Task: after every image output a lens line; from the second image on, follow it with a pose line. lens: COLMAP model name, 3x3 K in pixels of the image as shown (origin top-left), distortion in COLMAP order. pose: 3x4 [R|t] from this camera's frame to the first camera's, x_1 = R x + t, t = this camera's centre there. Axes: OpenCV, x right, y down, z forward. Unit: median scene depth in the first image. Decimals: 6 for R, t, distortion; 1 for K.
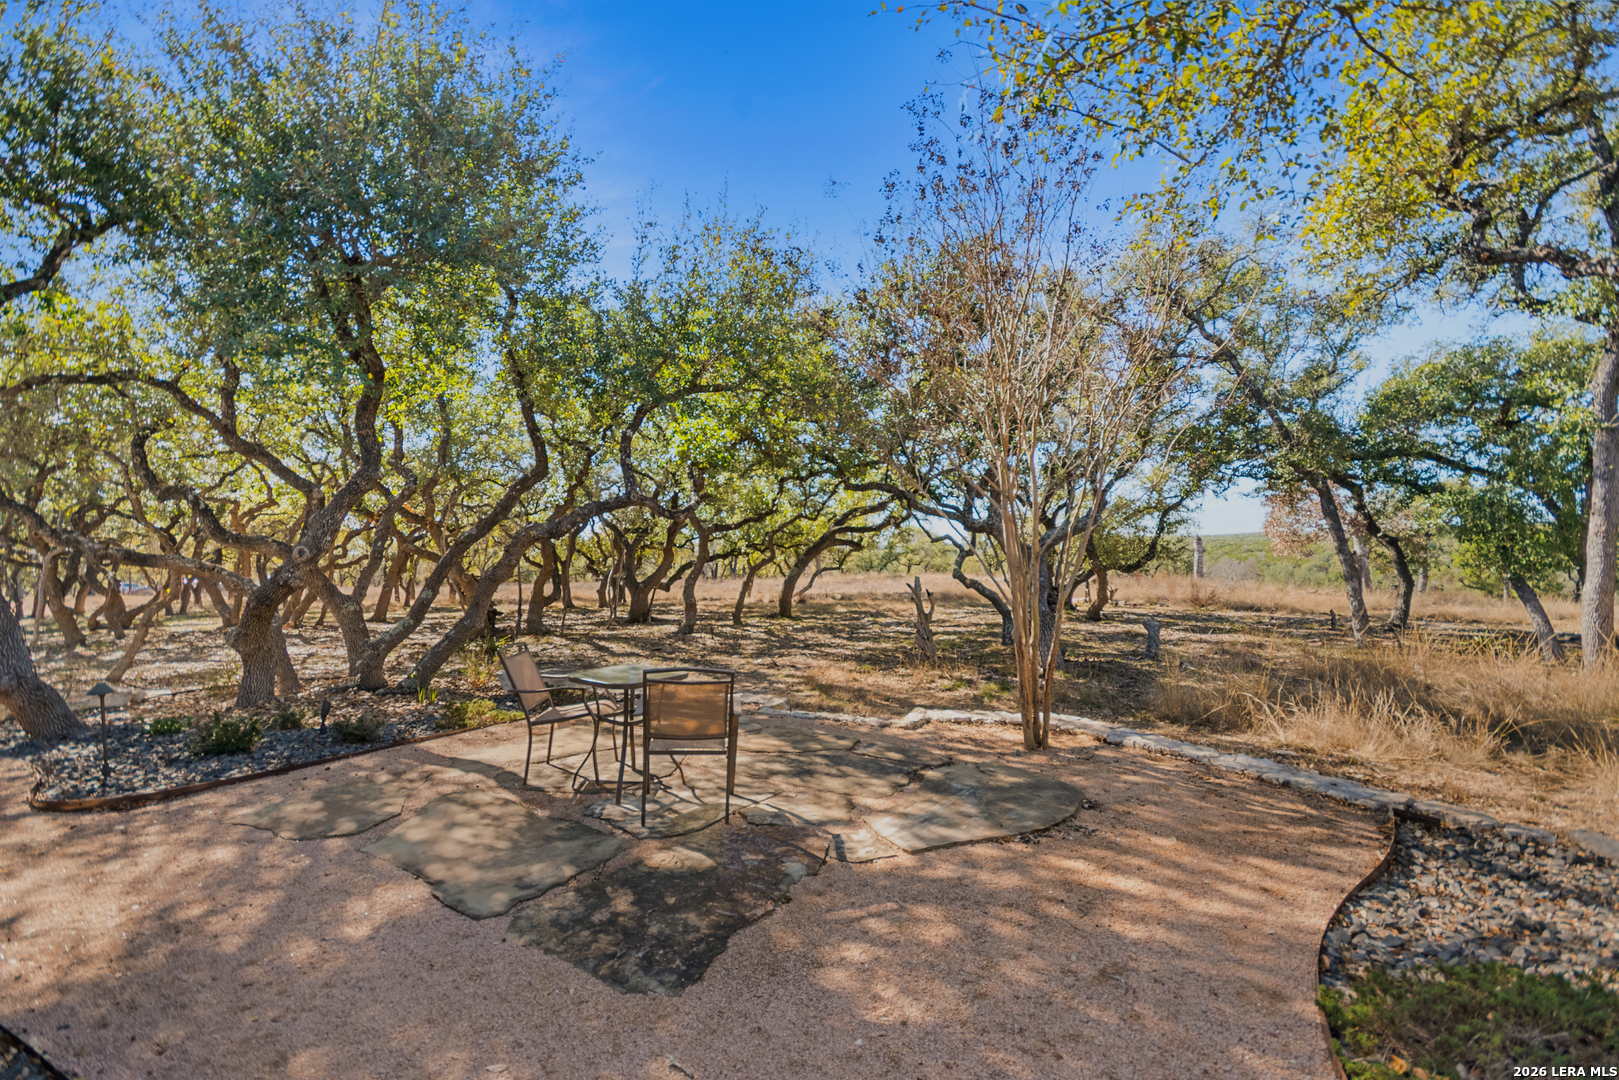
lens RADIAL K [[713.4, 0, 819.4], [0, 713.4, 540.4], [0, 0, 1]] dist [-0.007628, -0.003149]
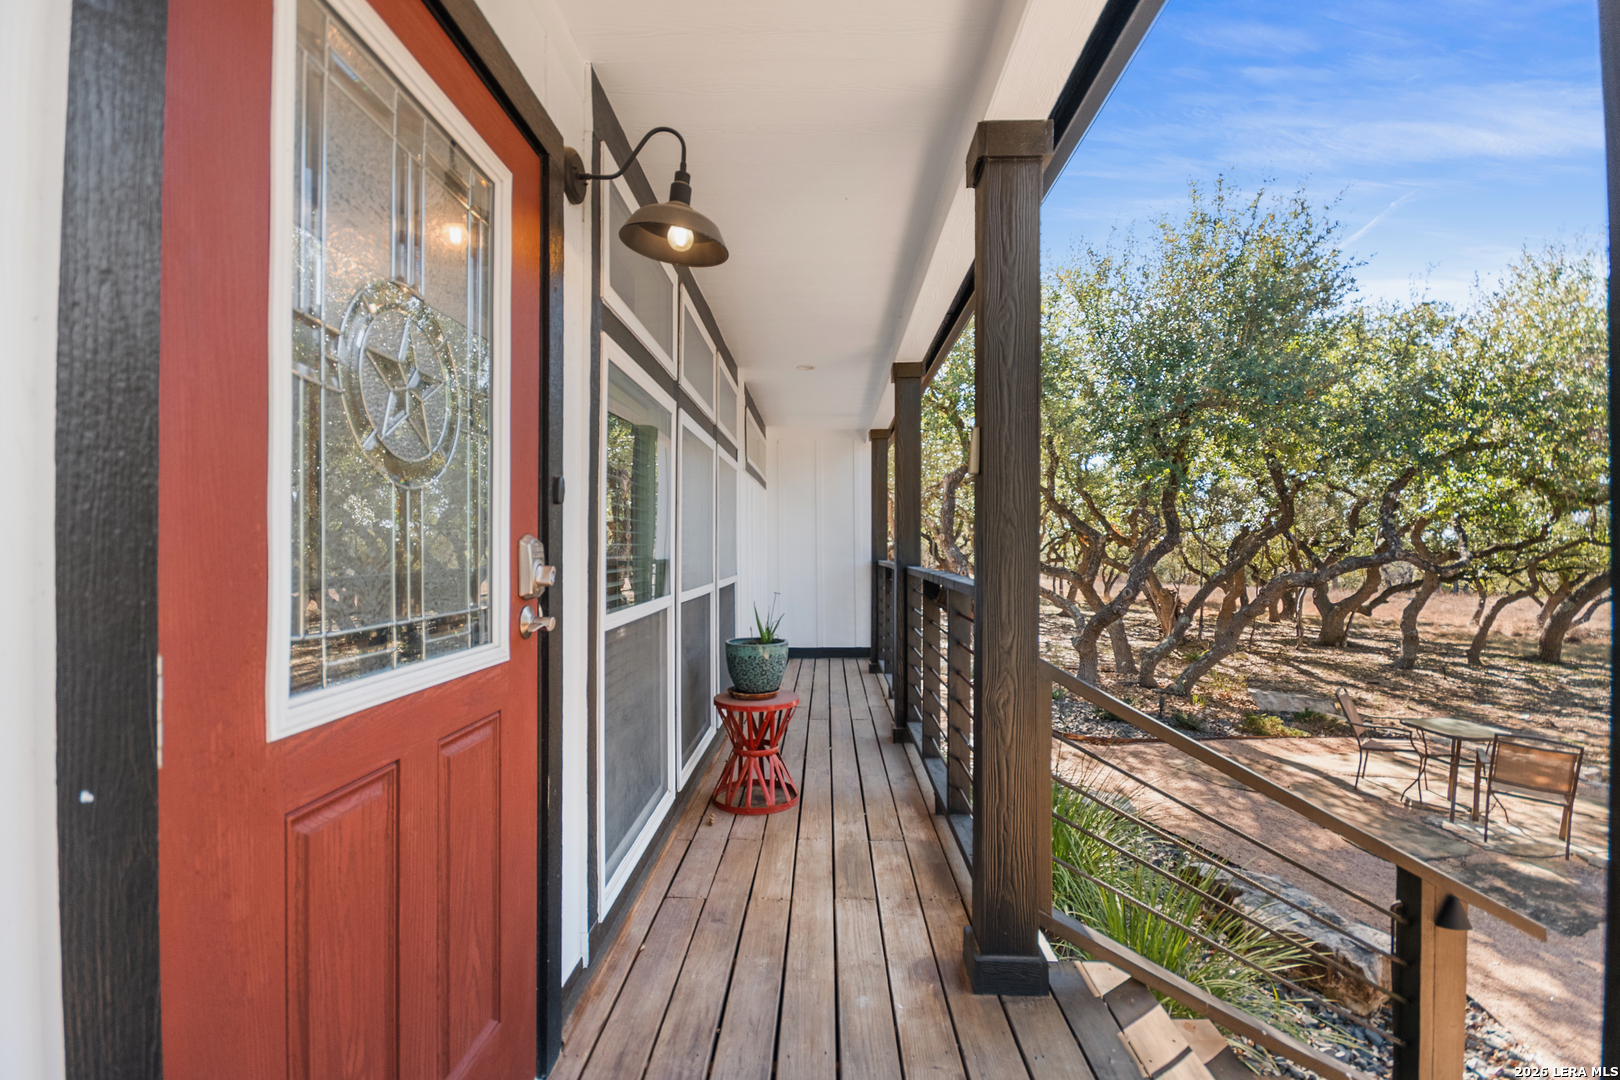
lens RADIAL K [[713.8, 0, 810.8], [0, 713.8, 547.5], [0, 0, 1]] dist [-0.007628, -0.003149]
pose [[0.670392, 0.024238, -0.741611, -0.031647], [-0.009240, 0.999662, 0.024319, -0.049697], [0.741949, -0.009450, 0.670389, -0.226021]]
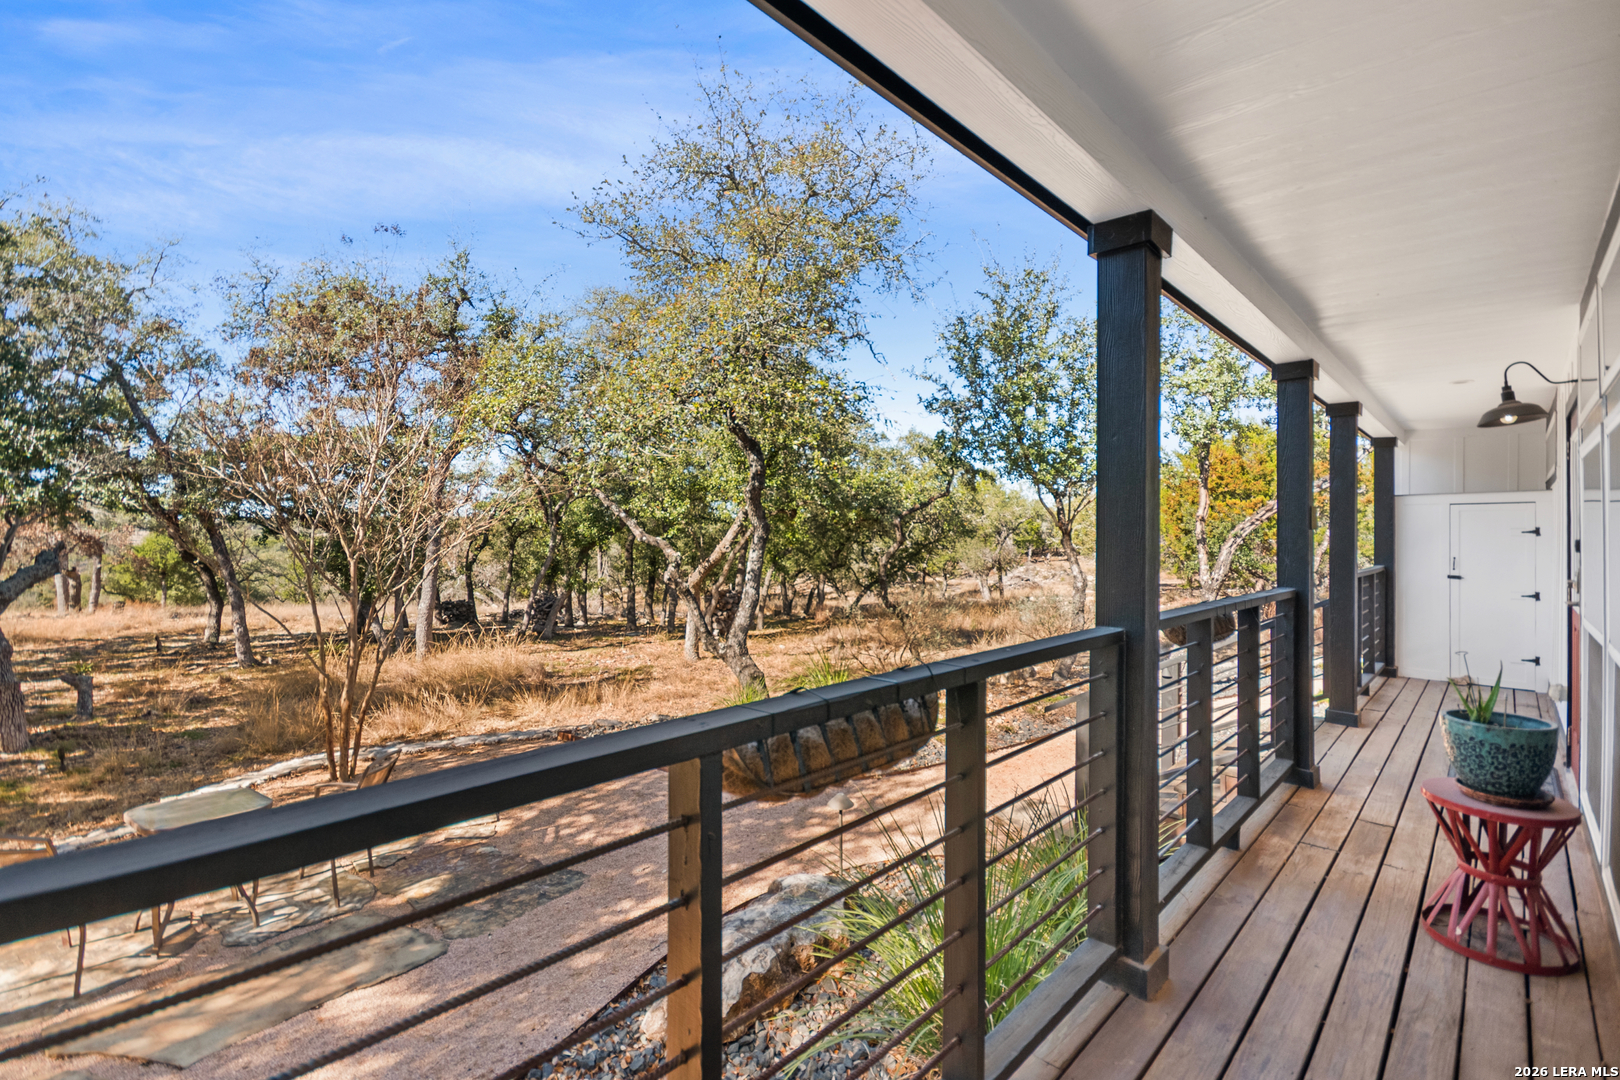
lens RADIAL K [[713.8, 0, 815.4], [0, 713.8, 533.4], [0, 0, 1]] dist [-0.007628, -0.003149]
pose [[0.014037, 0.018392, 0.999732, -0.352374], [-0.009594, 0.999787, -0.018259, -0.050384], [-0.999855, -0.009335, 0.014210, 0.048388]]
